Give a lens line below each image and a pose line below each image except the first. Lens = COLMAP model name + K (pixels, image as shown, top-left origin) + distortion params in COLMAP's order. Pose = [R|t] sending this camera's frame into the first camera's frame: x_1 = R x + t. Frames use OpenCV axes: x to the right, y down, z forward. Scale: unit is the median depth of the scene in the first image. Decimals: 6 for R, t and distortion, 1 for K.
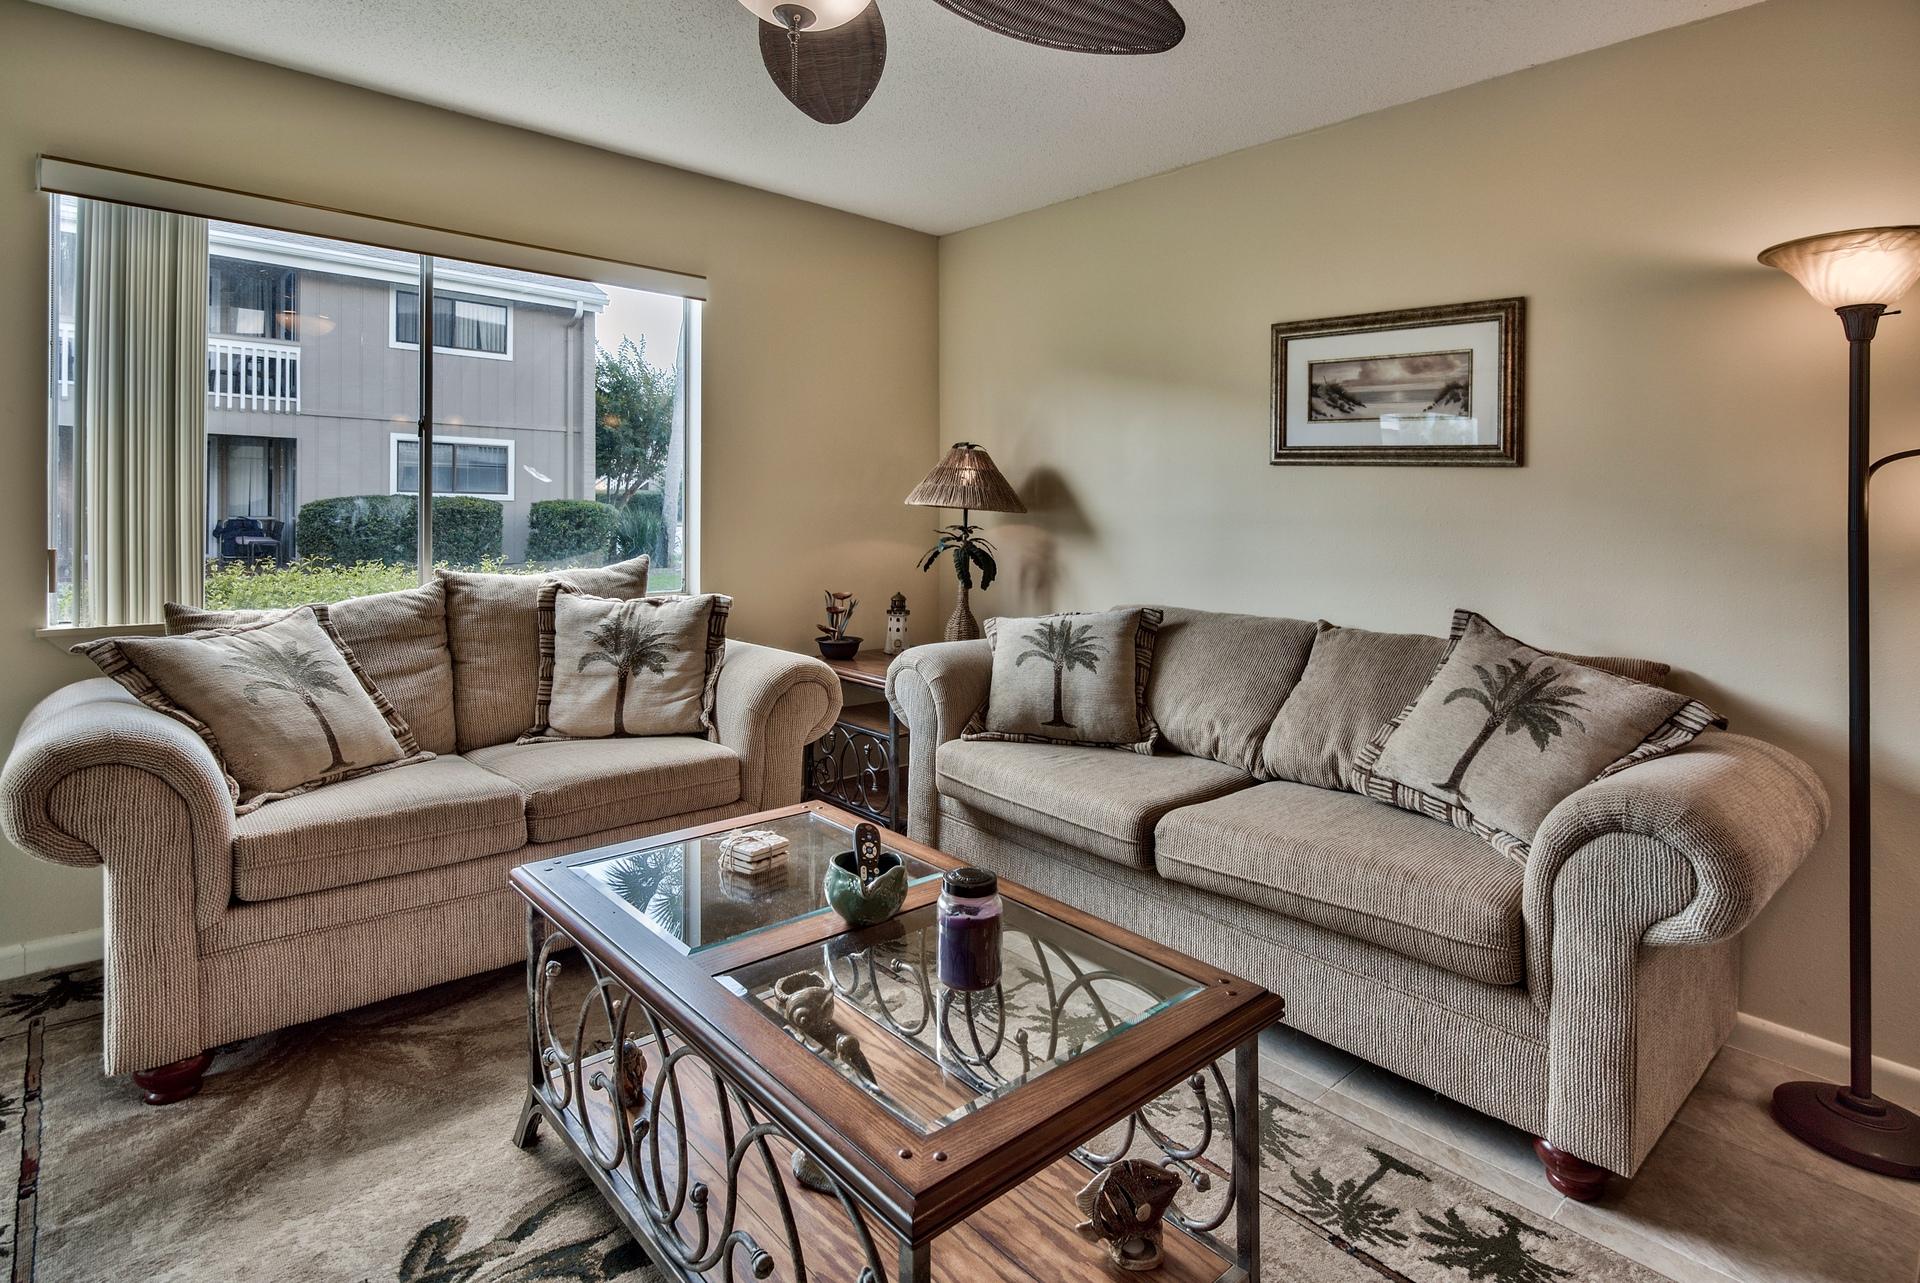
lens RADIAL K [[969.9, 0, 920.9], [0, 969.9, 517.0], [0, 0, 1]] dist [0.002812, -0.004931]
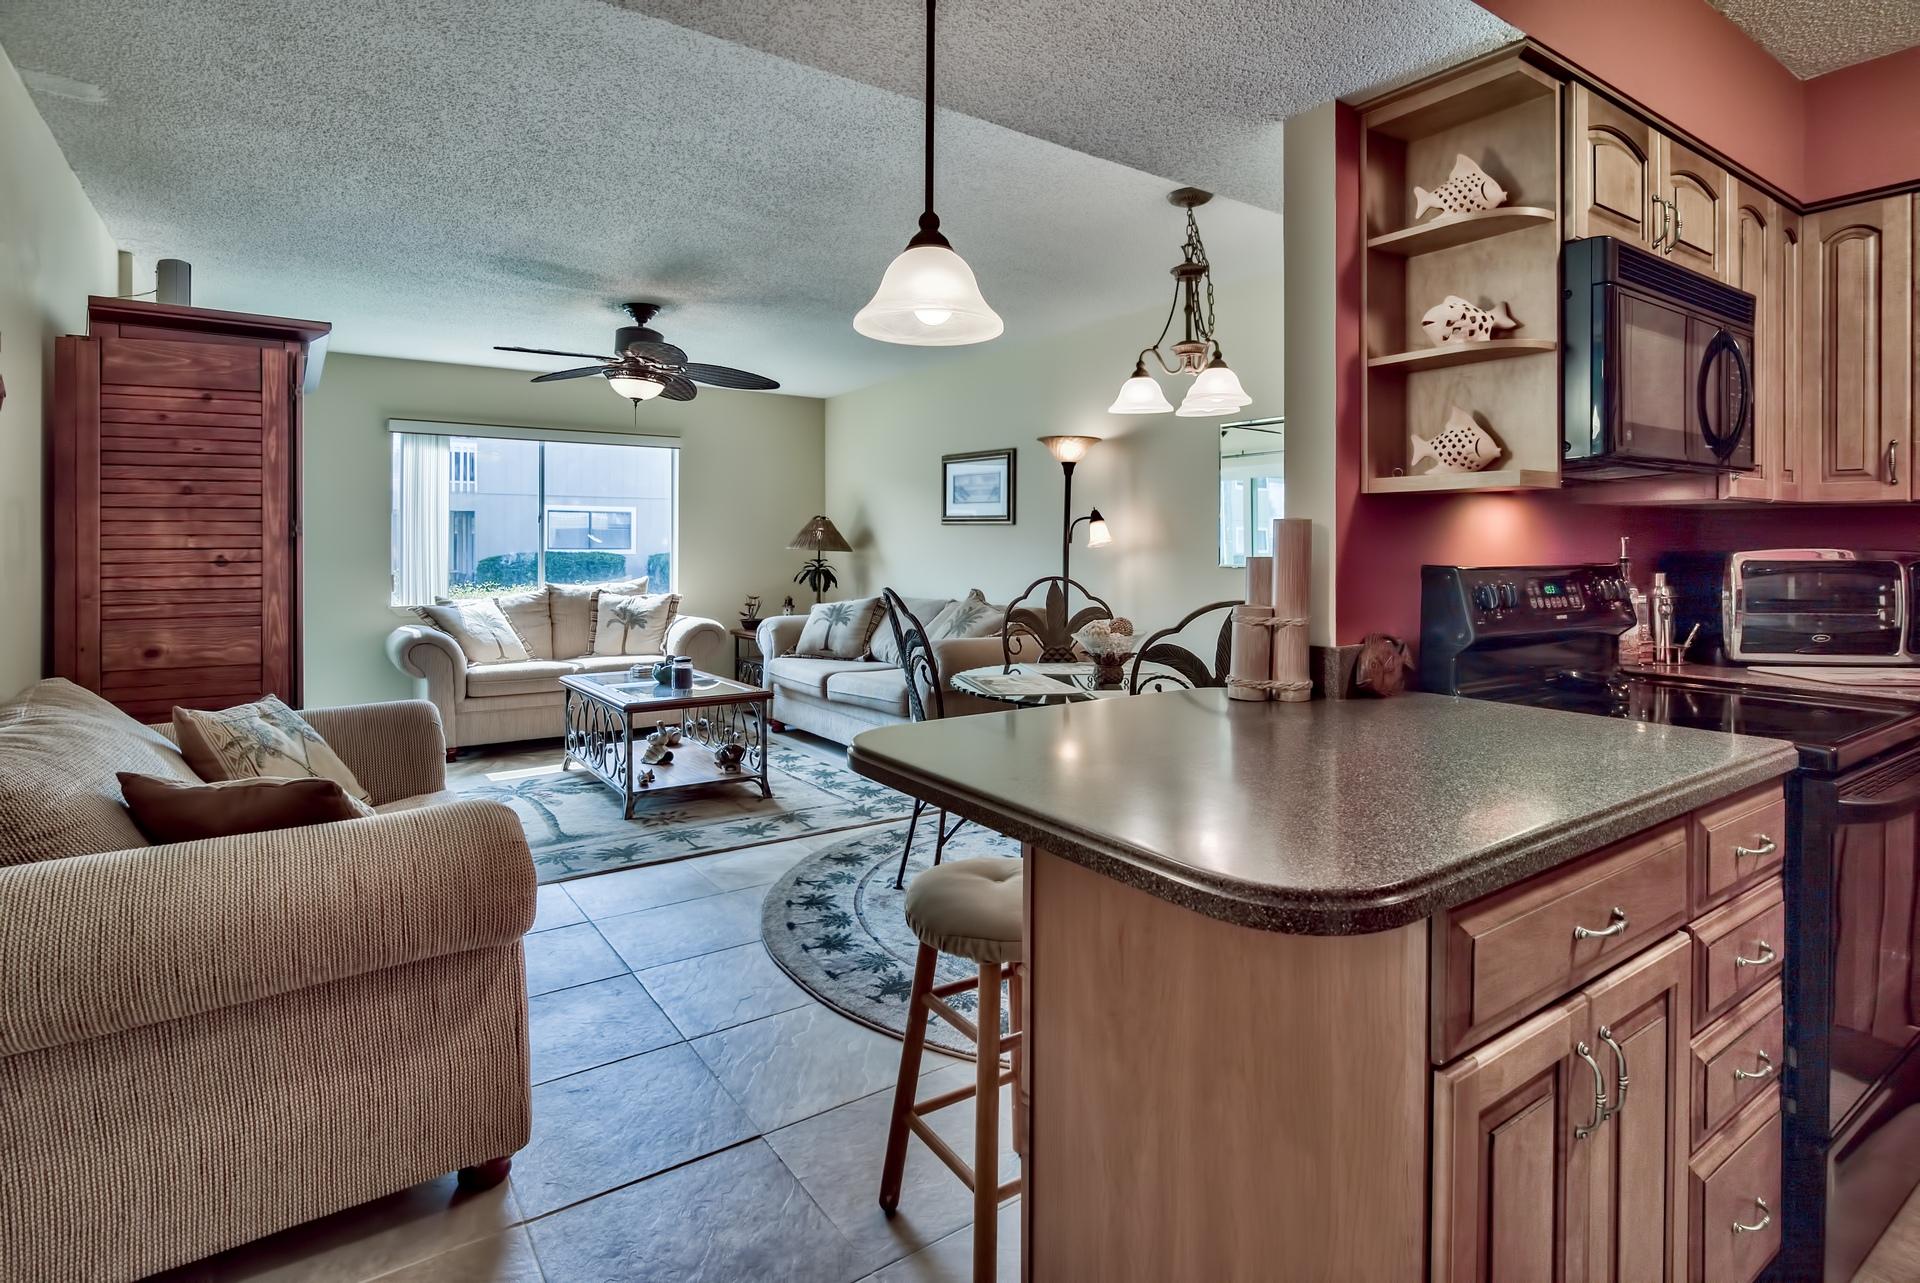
lens RADIAL K [[969.9, 0, 971.4], [0, 969.9, 546.9], [0, 0, 1]] dist [0.002812, -0.004931]
pose [[0.995444, -0.020893, -0.093031, 0.653272], [0.019159, 0.999626, -0.019498, 0.034819], [0.093403, 0.017626, 0.995472, -1.076025]]
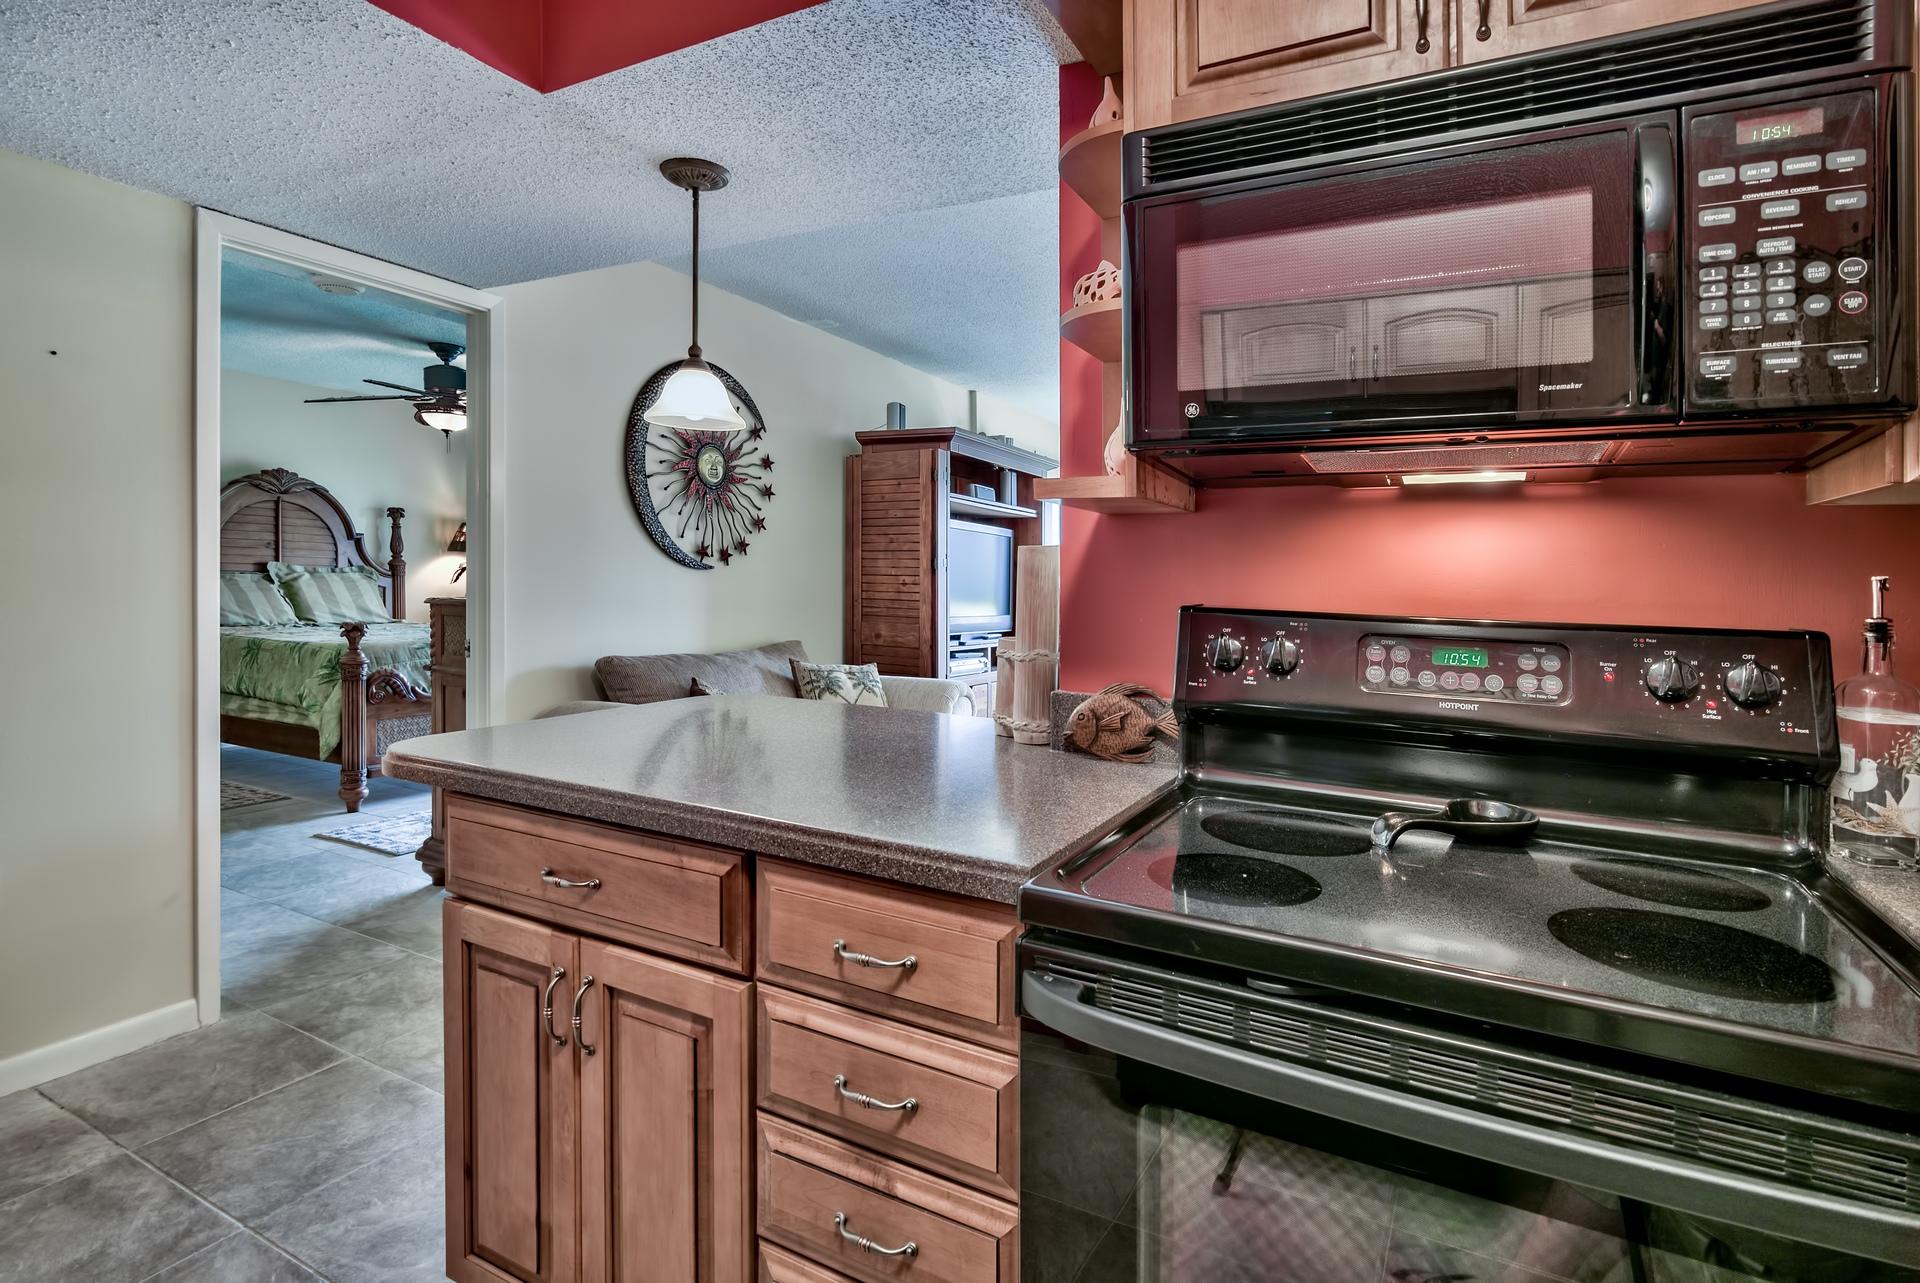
lens RADIAL K [[969.9, 0, 979.0], [0, 969.9, 615.5], [0, 0, 1]] dist [0.002812, -0.004931]
pose [[0.381582, 0.026678, -0.923950, 1.374168], [-0.040162, 0.999118, 0.012262, 0.044727], [0.923462, 0.032429, 0.382317, -0.648501]]
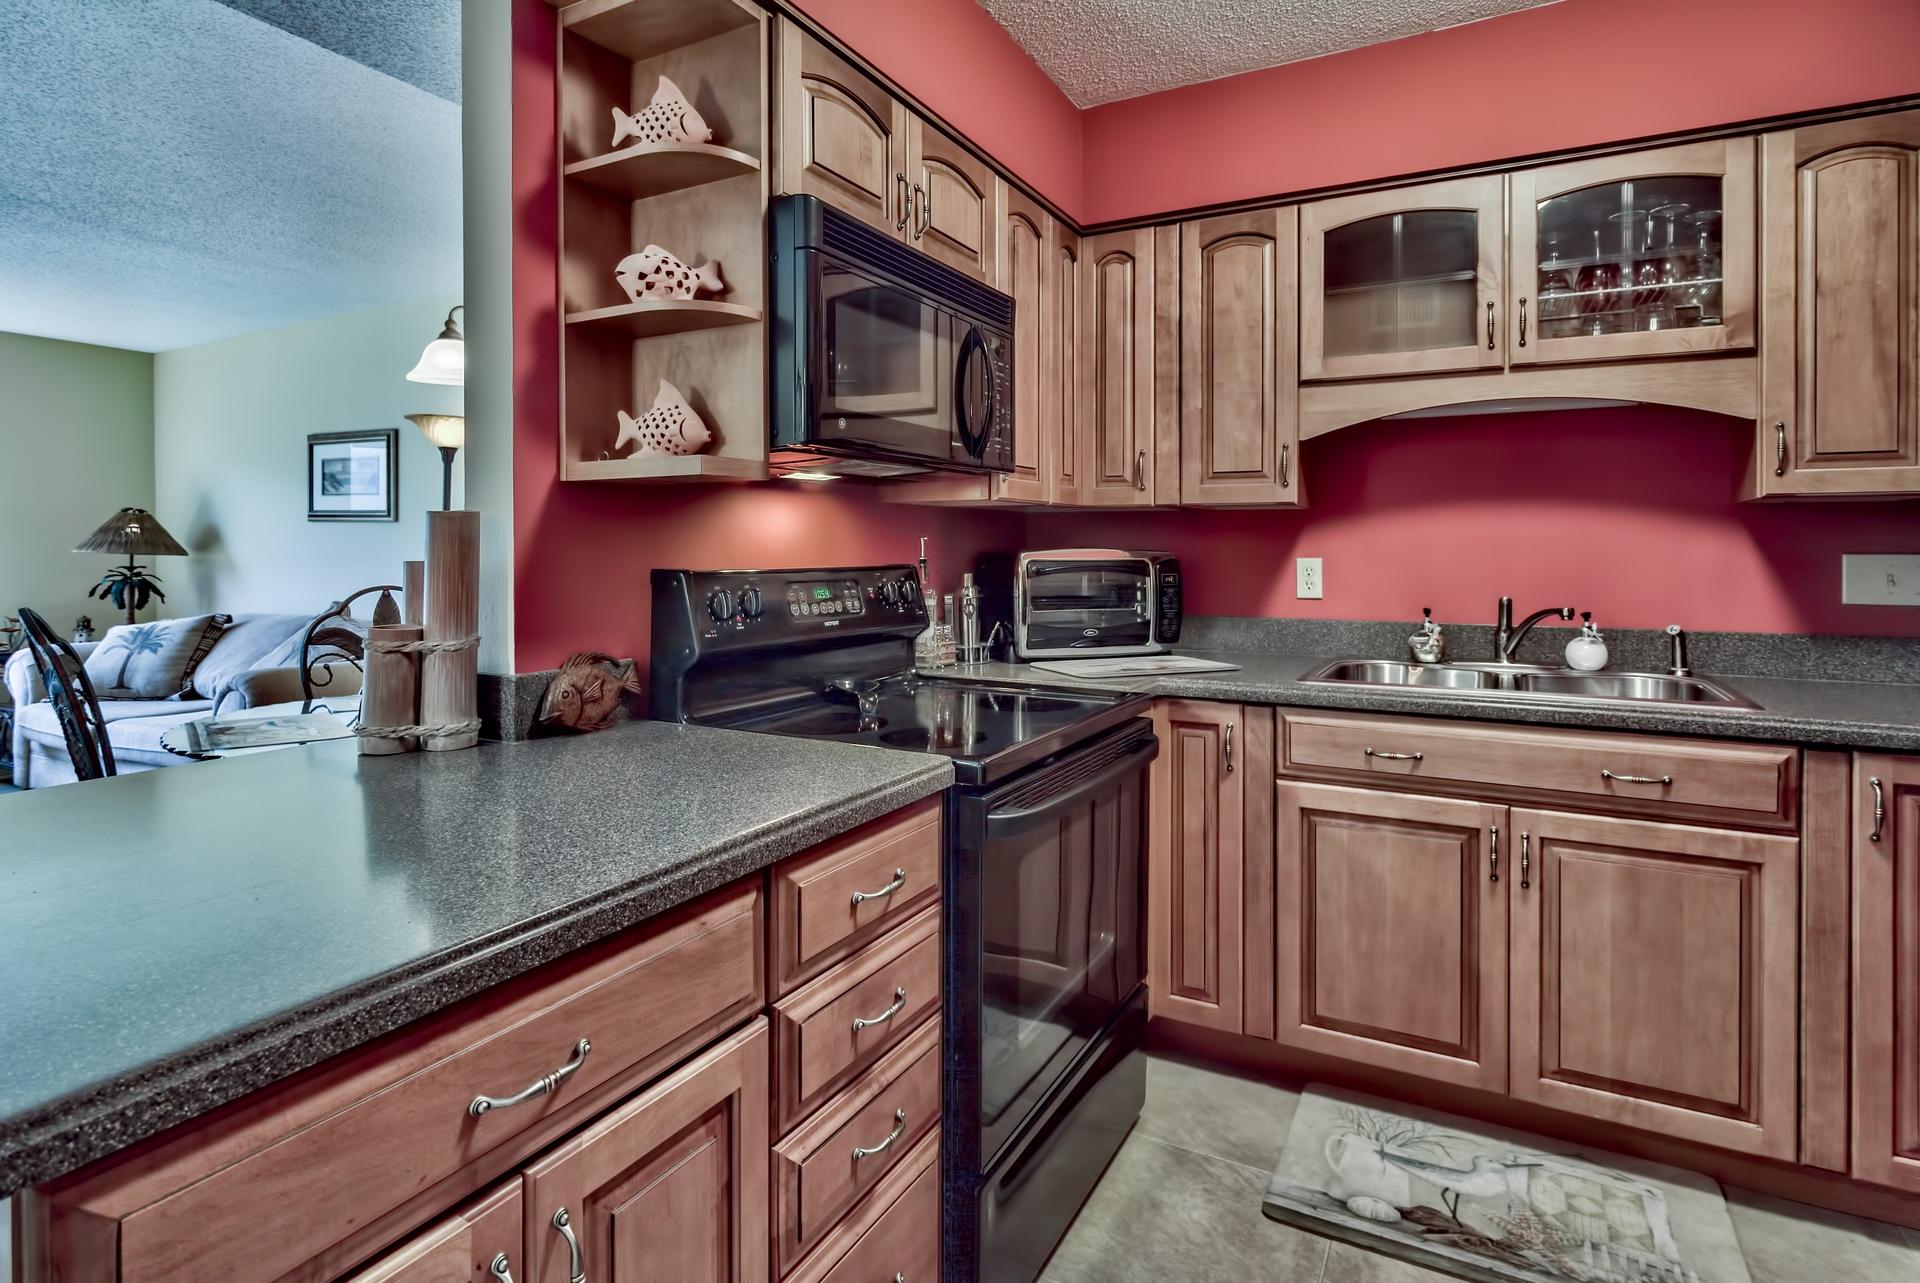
lens RADIAL K [[969.9, 0, 982.2], [0, 969.9, 556.5], [0, 0, 1]] dist [0.002812, -0.004931]
pose [[0.927643, -0.025508, 0.372597, 0.857964], [0.027573, 0.999620, -0.000213, 0.038216], [-0.372450, 0.010471, 0.927993, -0.979961]]
